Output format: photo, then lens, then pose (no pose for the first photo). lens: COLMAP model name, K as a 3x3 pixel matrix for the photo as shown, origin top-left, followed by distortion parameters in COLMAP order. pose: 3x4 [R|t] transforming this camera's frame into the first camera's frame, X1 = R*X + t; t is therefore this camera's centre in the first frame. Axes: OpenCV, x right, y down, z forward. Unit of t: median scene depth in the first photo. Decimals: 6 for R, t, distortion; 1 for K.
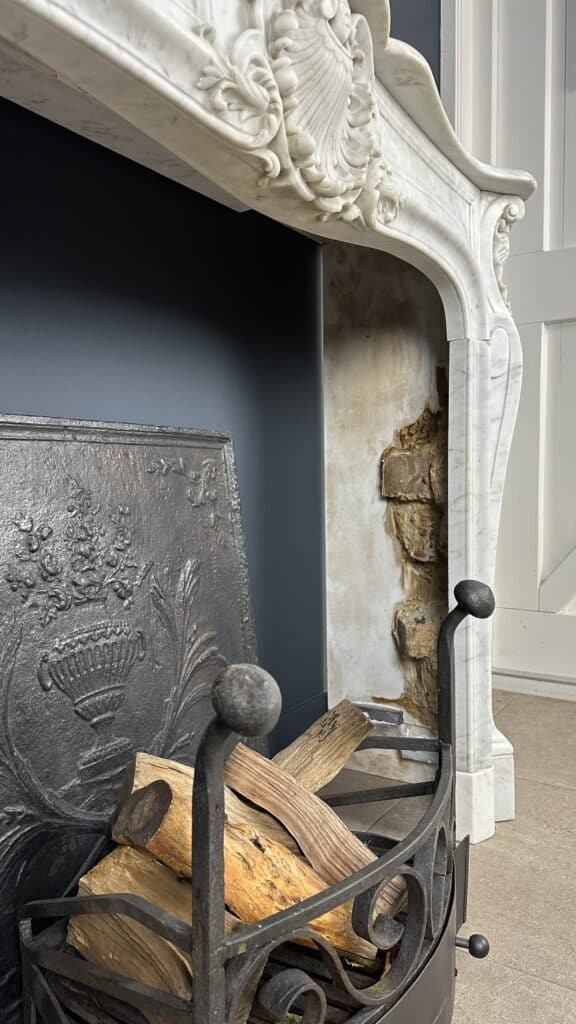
lens RADIAL K [[744.1, 0, 284.5], [0, 744.1, 523.7], [0, 0, 1]] dist [0.120108, -0.180757]
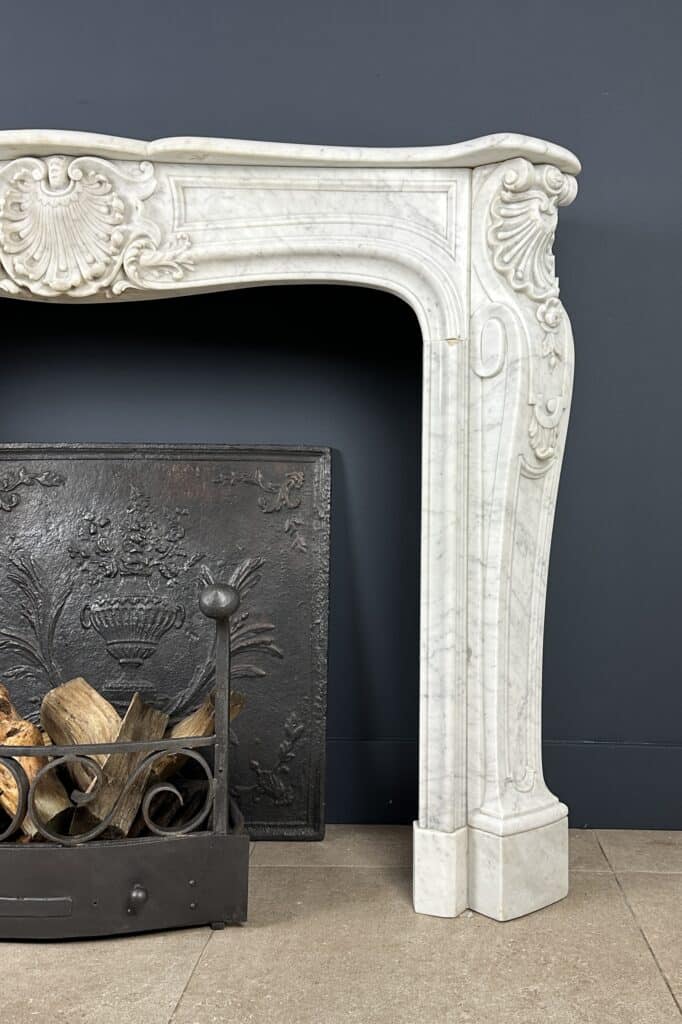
lens RADIAL K [[1018.1, 0, 408.8], [0, 1018.1, 499.1], [0, 0, 1]] dist [0.217396, -0.483805]
pose [[0.524752, 0.024808, -0.850894, 1.279778], [-0.068457, 0.997568, -0.013133, -0.035739], [0.848498, 0.065141, 0.525174, 0.336422]]
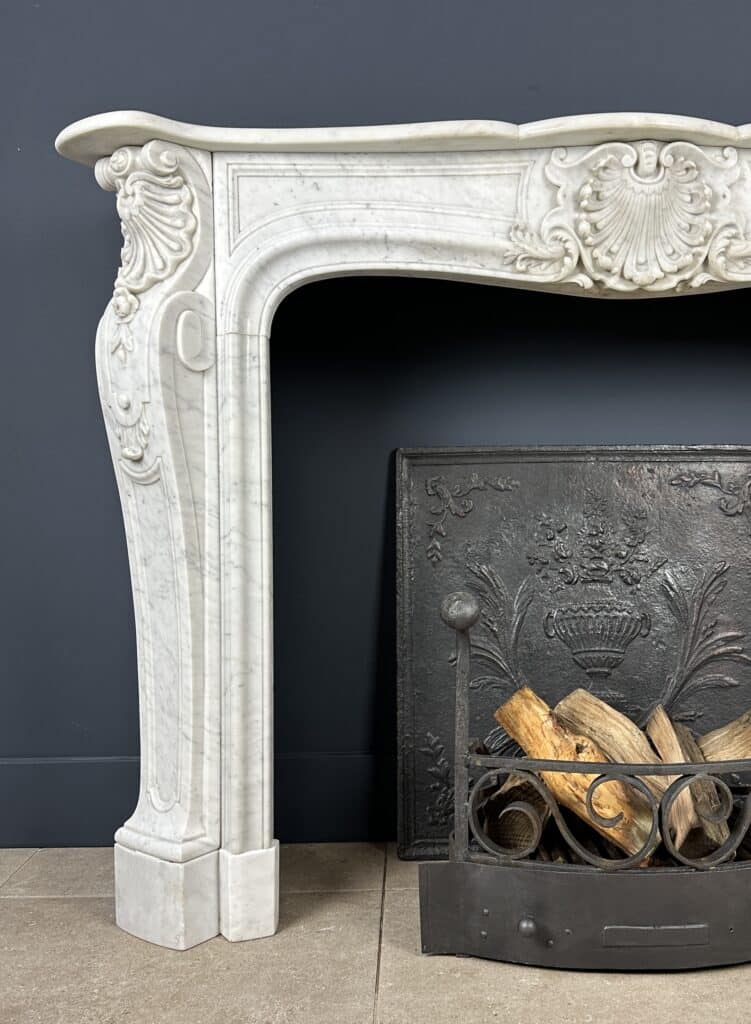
lens RADIAL K [[1012.0, 0, 446.2], [0, 1012.0, 508.0], [0, 0, 1]] dist [0.228672, -0.554305]
pose [[0.570726, 0.024957, -0.820761, 0.847336], [-0.055823, 0.998405, -0.008459, 0.002525], [0.819241, 0.050645, 0.571209, -0.201956]]
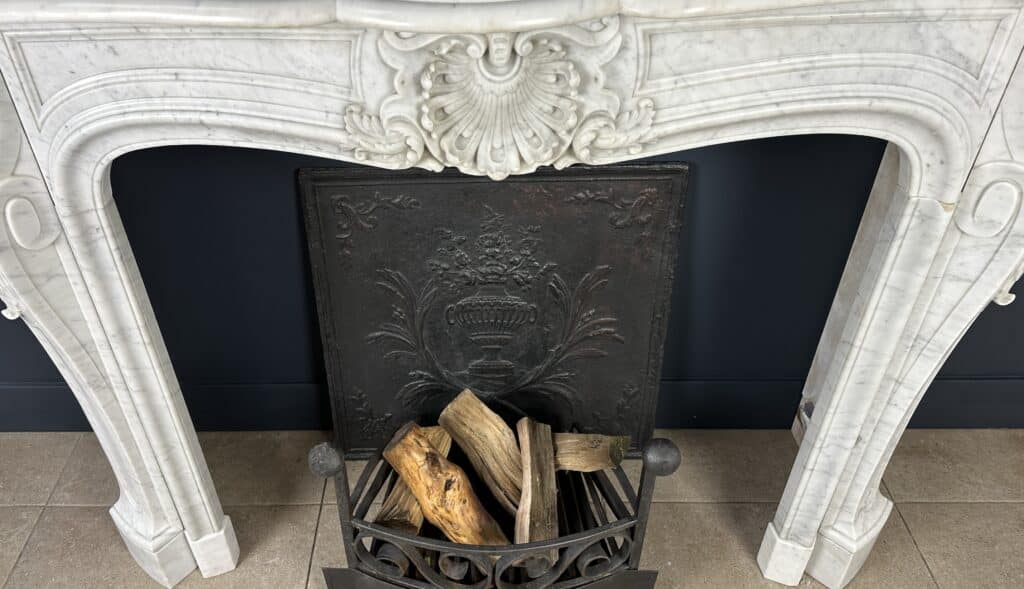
lens RADIAL K [[767.5, 0, 450.2], [0, 767.5, 292.1], [0, 0, 1]] dist [0.048233, -0.052893]
pose [[0.526662, 0.519957, -0.672511, 0.578539], [-0.030589, 0.802199, 0.596272, -0.623045], [0.849524, -0.293463, 0.438393, 0.206748]]
